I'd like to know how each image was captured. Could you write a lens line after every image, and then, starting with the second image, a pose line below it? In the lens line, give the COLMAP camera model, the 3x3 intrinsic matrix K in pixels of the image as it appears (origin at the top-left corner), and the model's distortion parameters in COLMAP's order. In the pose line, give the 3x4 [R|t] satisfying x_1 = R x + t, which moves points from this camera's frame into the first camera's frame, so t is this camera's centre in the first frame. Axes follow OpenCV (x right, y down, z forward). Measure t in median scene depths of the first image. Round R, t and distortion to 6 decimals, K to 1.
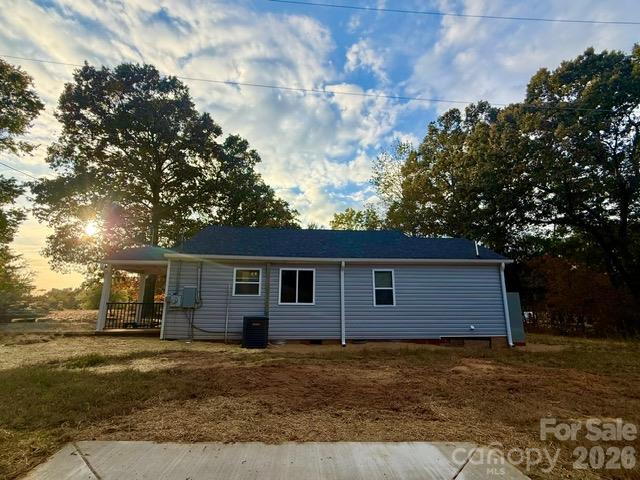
lens RADIAL K [[299.8, 0, 320.0], [0, 299.8, 240.0], [0, 0, 1]] dist [0.002856, -0.000992]
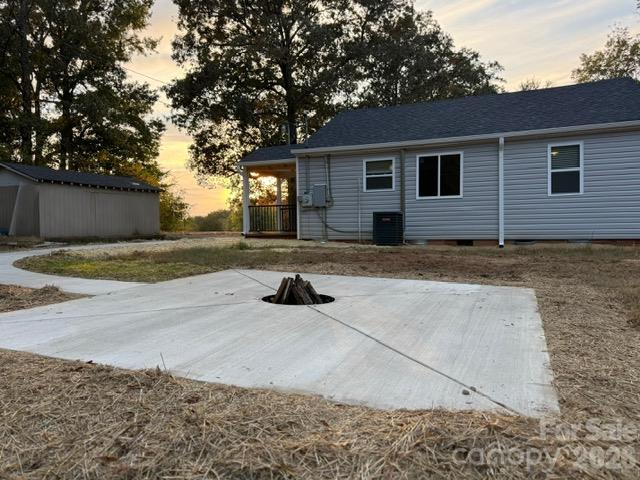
lens RADIAL K [[472.9, 0, 317.8], [0, 472.9, 243.0], [0, 0, 1]] dist [0.093947, -0.163665]
pose [[0.884400, -0.002338, -0.466724, 0.198821], [0.115294, 0.970091, 0.213612, 0.017597], [0.452266, -0.242729, 0.858218, -0.239491]]
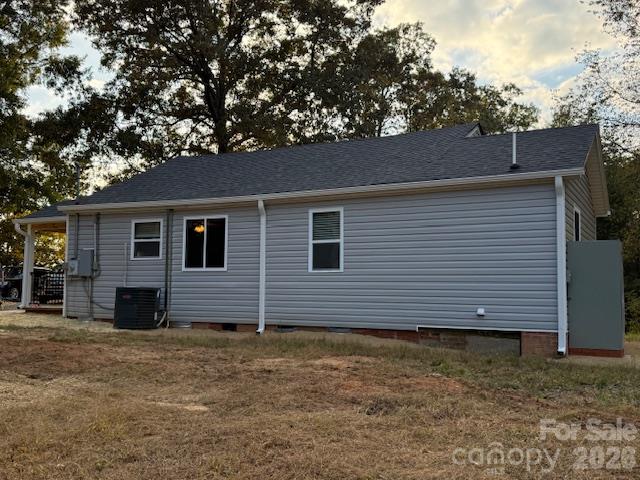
lens RADIAL K [[630.5, 0, 320.0], [0, 630.5, 240.0], [0, 0, 1]] dist [0.270210, -0.725524]
pose [[0.846791, -0.038440, -0.530535, 0.753842], [0.105363, 0.989745, 0.096458, 0.035434], [0.521386, -0.137578, 0.842157, -0.026900]]
